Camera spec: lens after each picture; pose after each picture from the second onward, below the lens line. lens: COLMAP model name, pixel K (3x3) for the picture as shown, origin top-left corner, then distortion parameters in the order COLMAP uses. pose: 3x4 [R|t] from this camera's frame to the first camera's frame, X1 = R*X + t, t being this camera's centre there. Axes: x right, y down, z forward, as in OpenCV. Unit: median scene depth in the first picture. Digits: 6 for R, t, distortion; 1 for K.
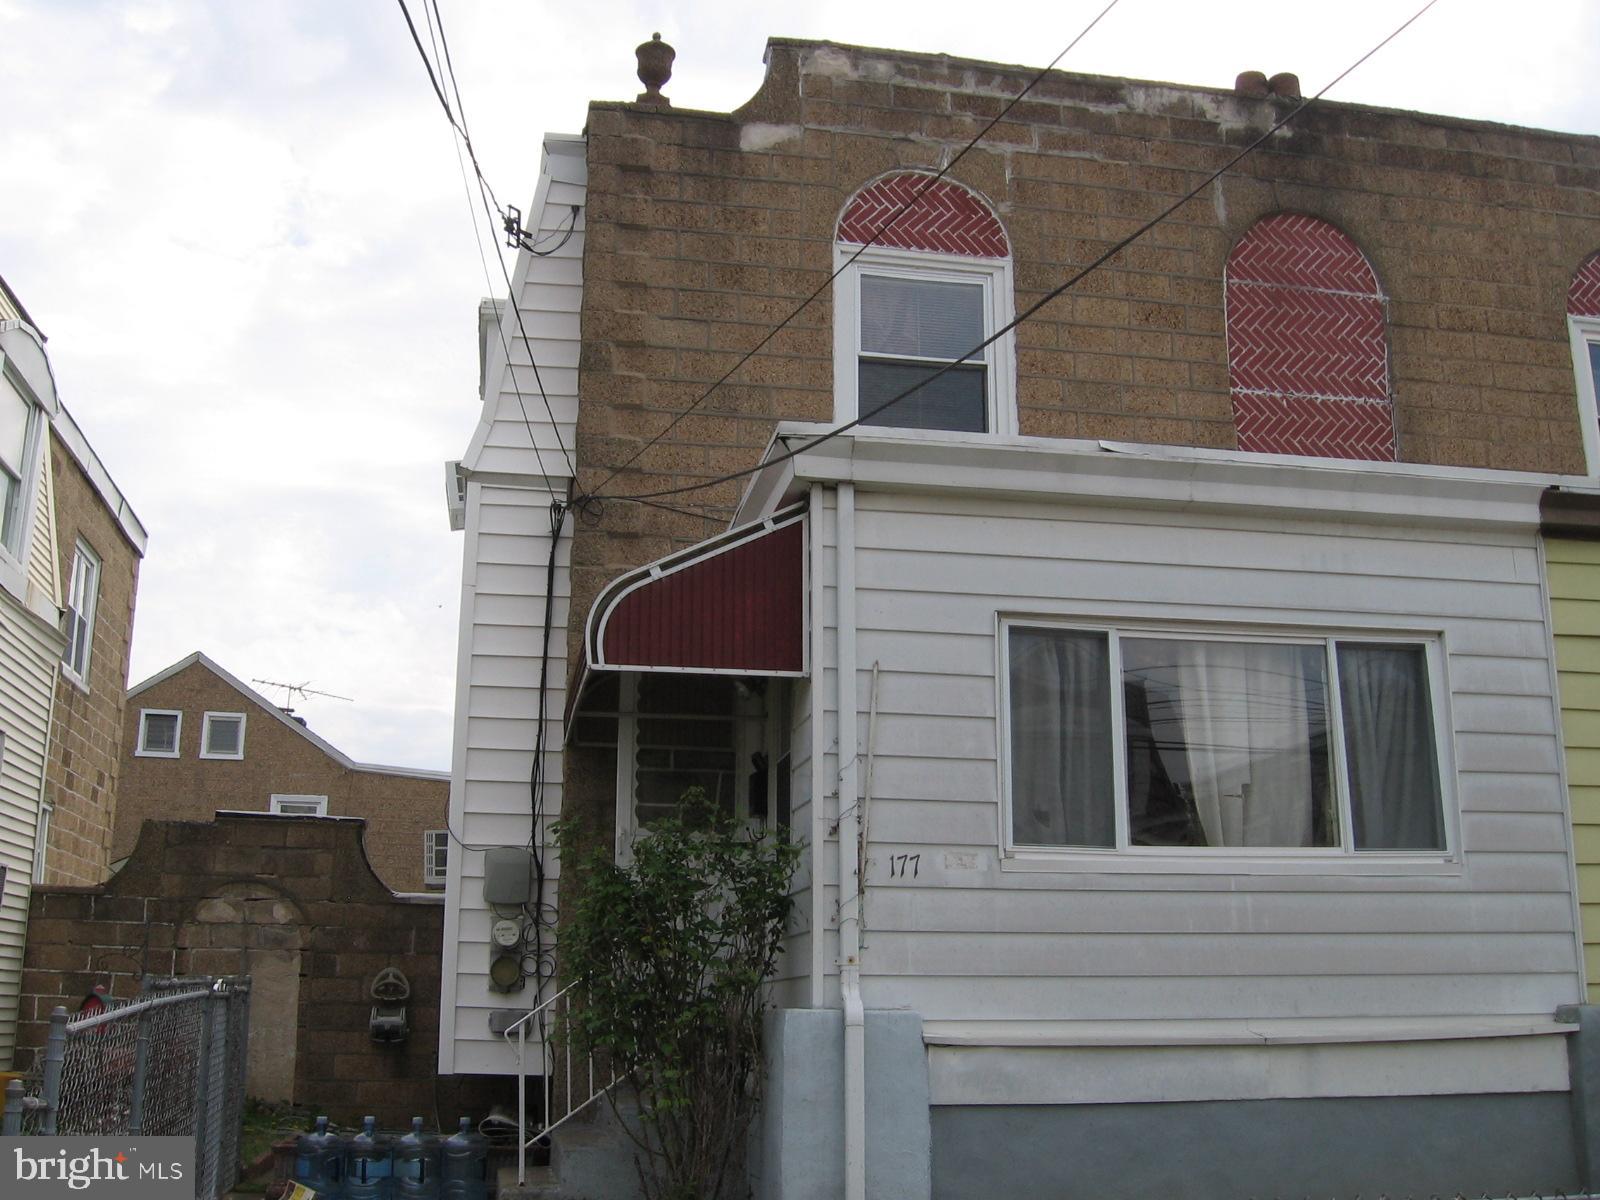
lens RADIAL K [[1692.6, 0, 800.0], [0, 1692.6, 600.0], [0, 0, 1]] dist [-0.146804, 0.097414]
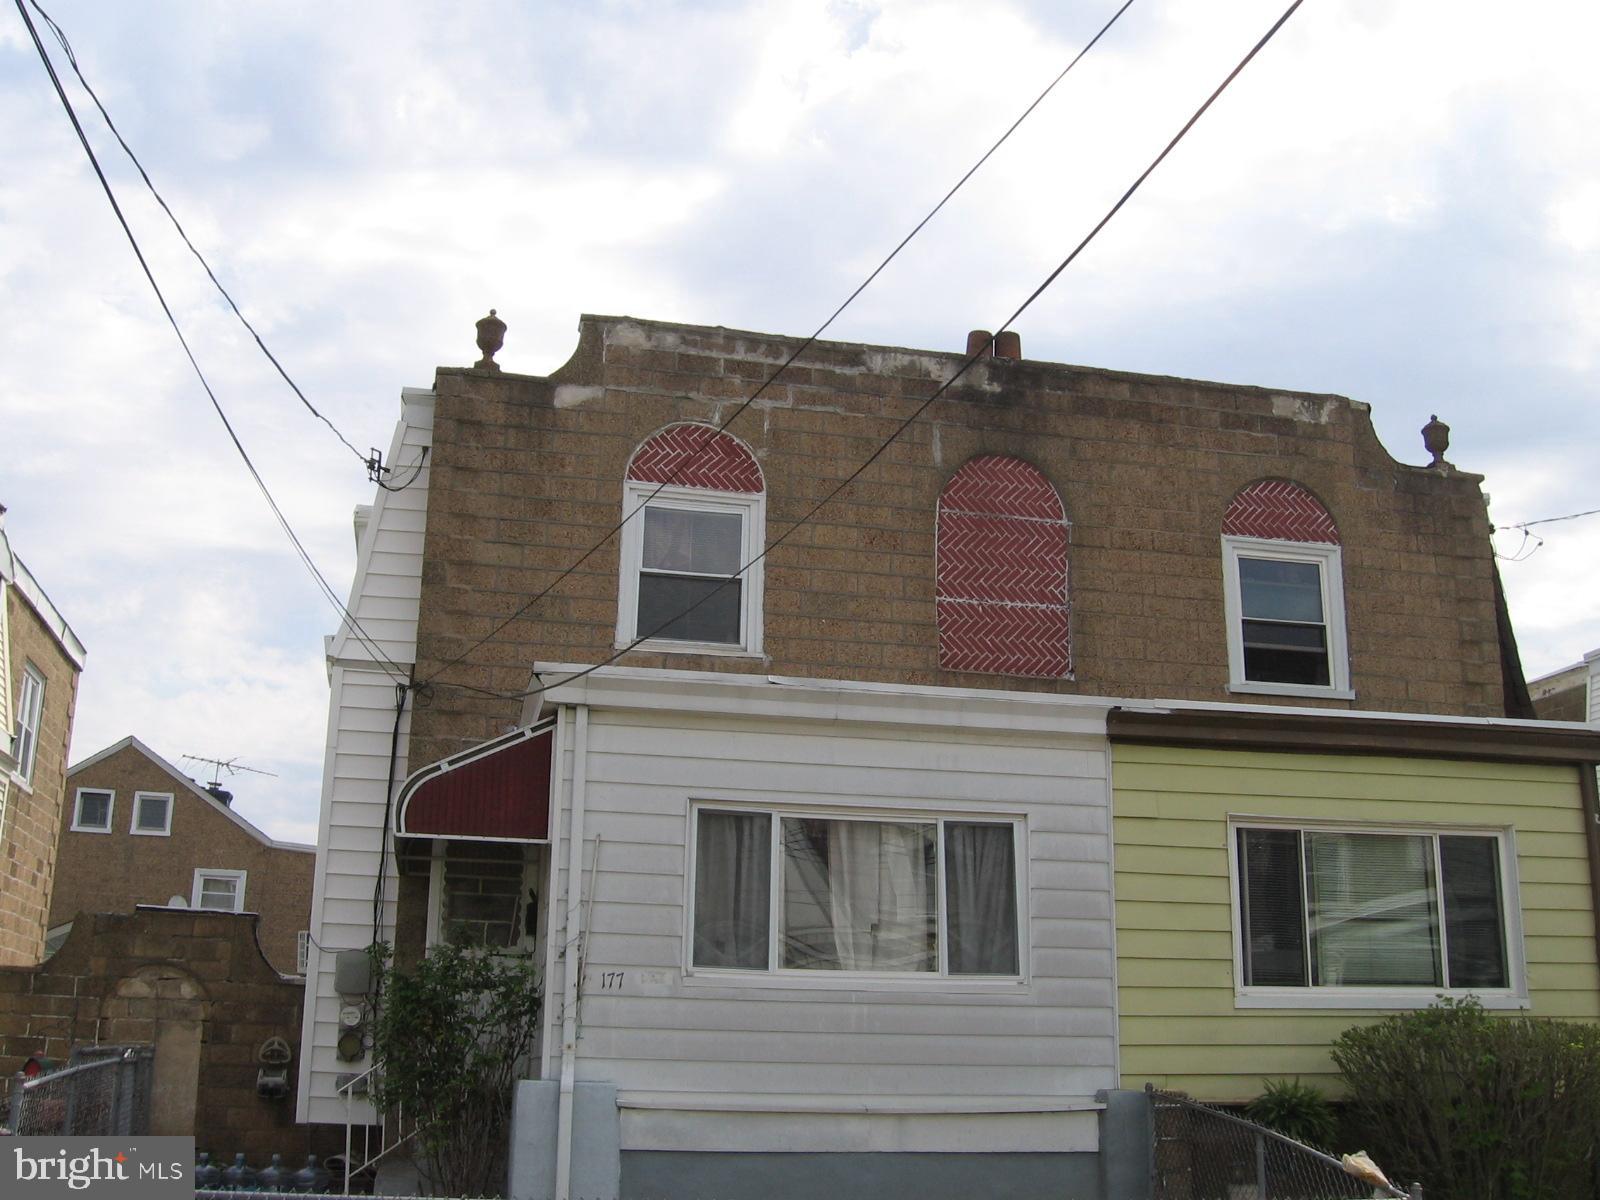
lens RADIAL K [[1692.6, 0, 800.0], [0, 1692.6, 600.0], [0, 0, 1]] dist [-0.146804, 0.097414]
pose [[0.999301, 0.020159, 0.031475, 0.113697], [-0.019040, 0.999190, -0.035456, -0.077413], [-0.032164, 0.034832, 0.998875, -0.286627]]
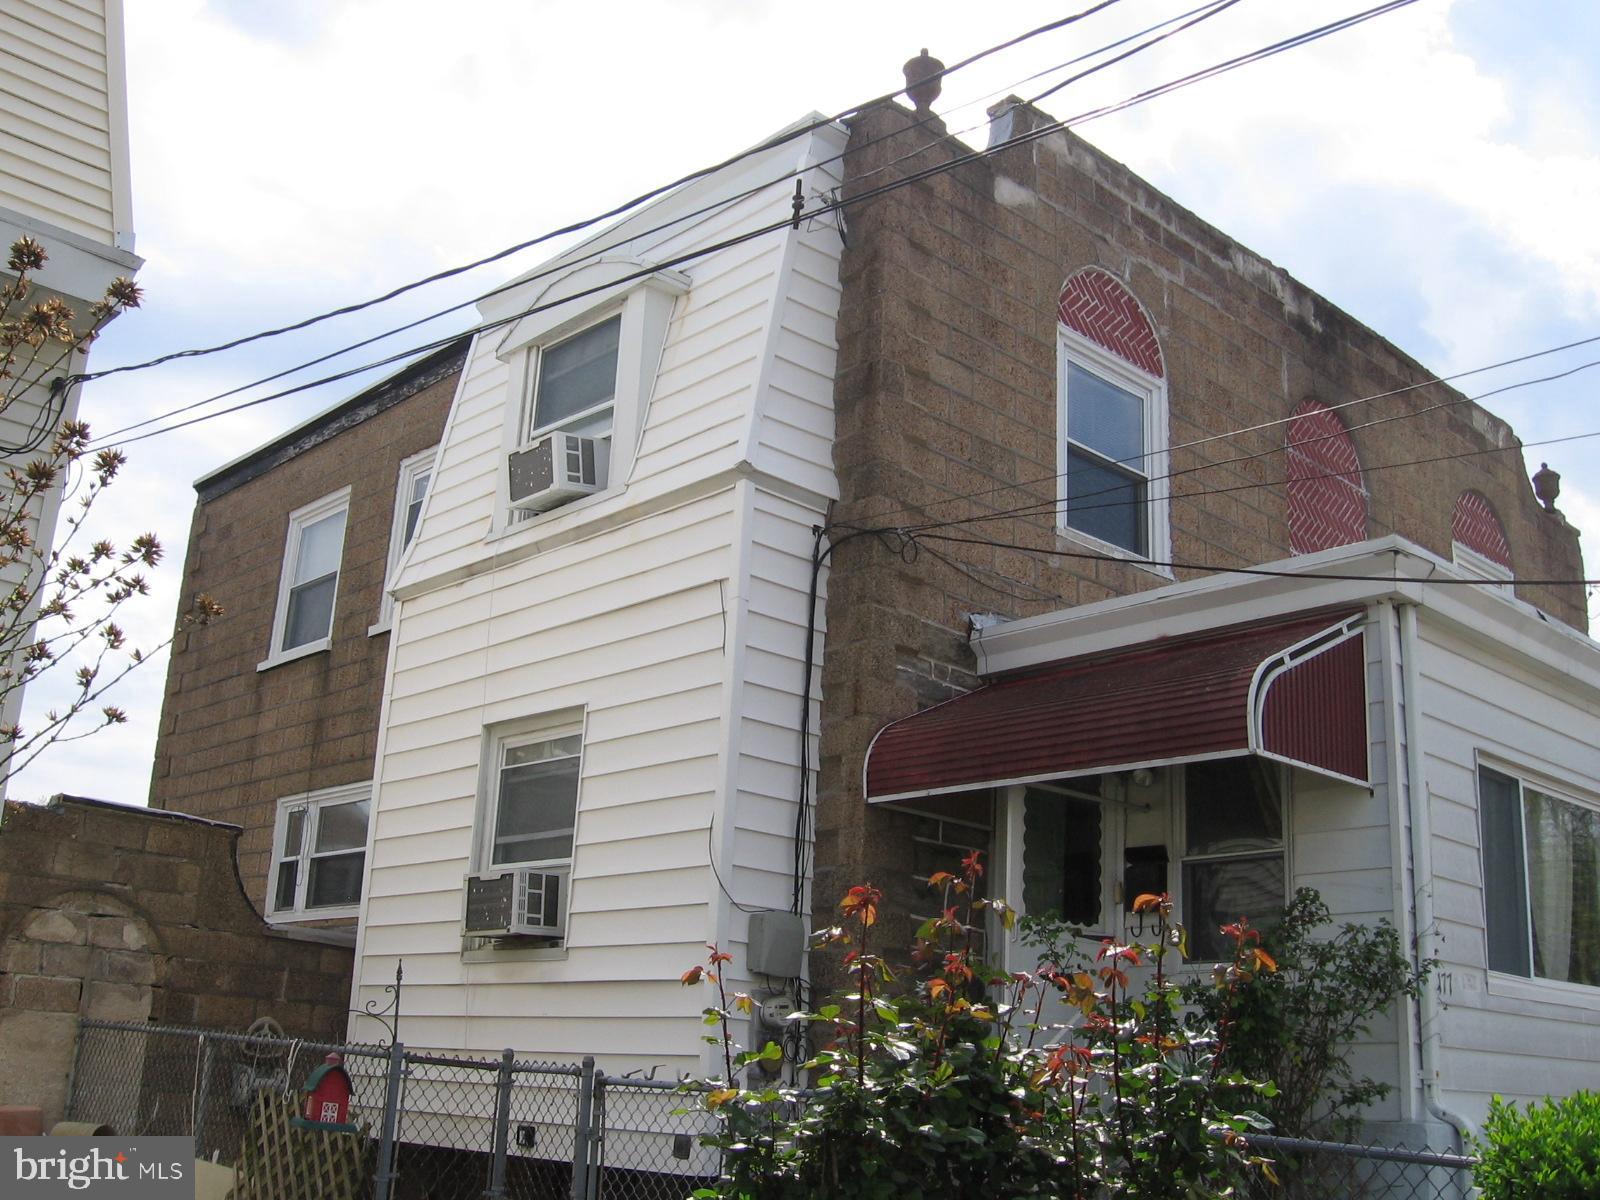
lens RADIAL K [[1692.6, 0, 800.0], [0, 1692.6, 600.0], [0, 0, 1]] dist [-0.146804, 0.097414]
pose [[0.840133, 0.191276, 0.507532, -0.564227], [-0.174137, 0.981336, -0.081587, 0.052738], [-0.513665, -0.019837, 0.857761, 0.227164]]
